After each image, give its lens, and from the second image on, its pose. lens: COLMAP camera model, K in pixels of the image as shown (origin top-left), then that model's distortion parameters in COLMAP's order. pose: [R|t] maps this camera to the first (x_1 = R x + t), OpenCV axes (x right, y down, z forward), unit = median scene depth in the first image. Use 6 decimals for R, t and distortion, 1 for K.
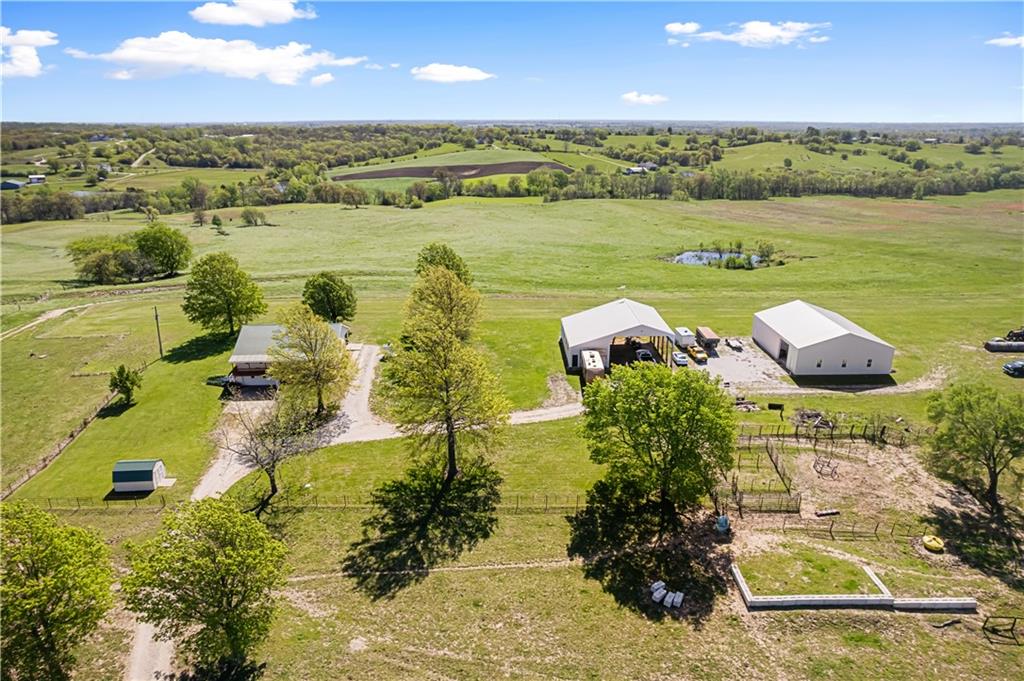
lens RADIAL K [[652.0, 0, 516.8], [0, 652.0, 356.9], [0, 0, 1]] dist [-0.094389, 0.085424]
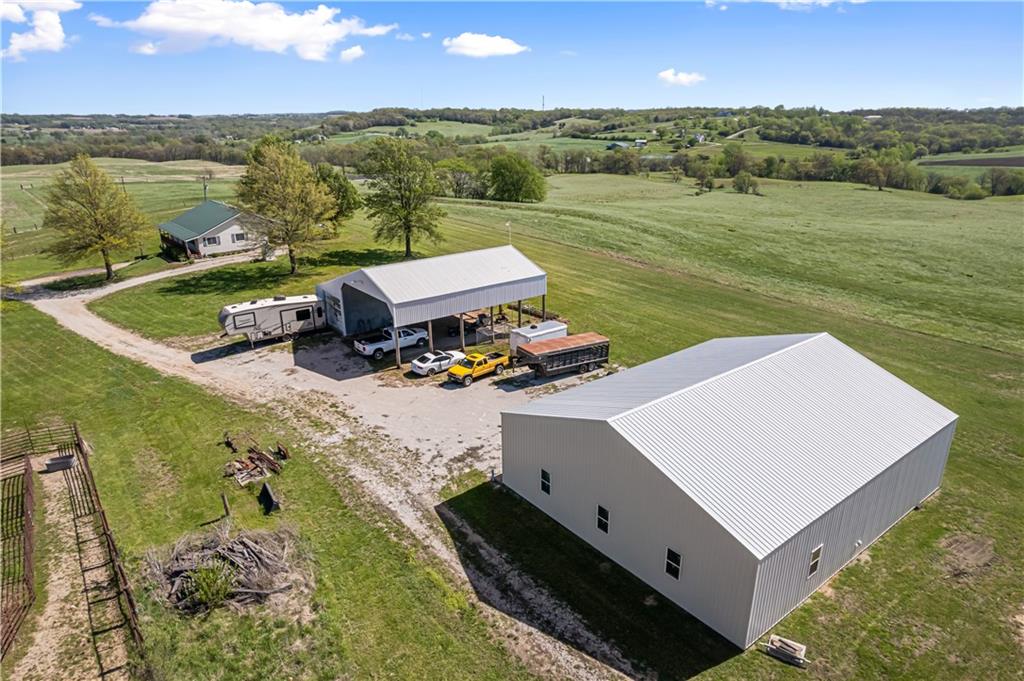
lens RADIAL K [[652.0, 0, 516.8], [0, 652.0, 356.9], [0, 0, 1]] dist [-0.094389, 0.085424]
pose [[0.597250, 0.282969, -0.750481, 0.159934], [-0.272375, 0.951647, 0.142056, -0.021426], [0.754390, 0.119569, 0.645444, 0.177854]]
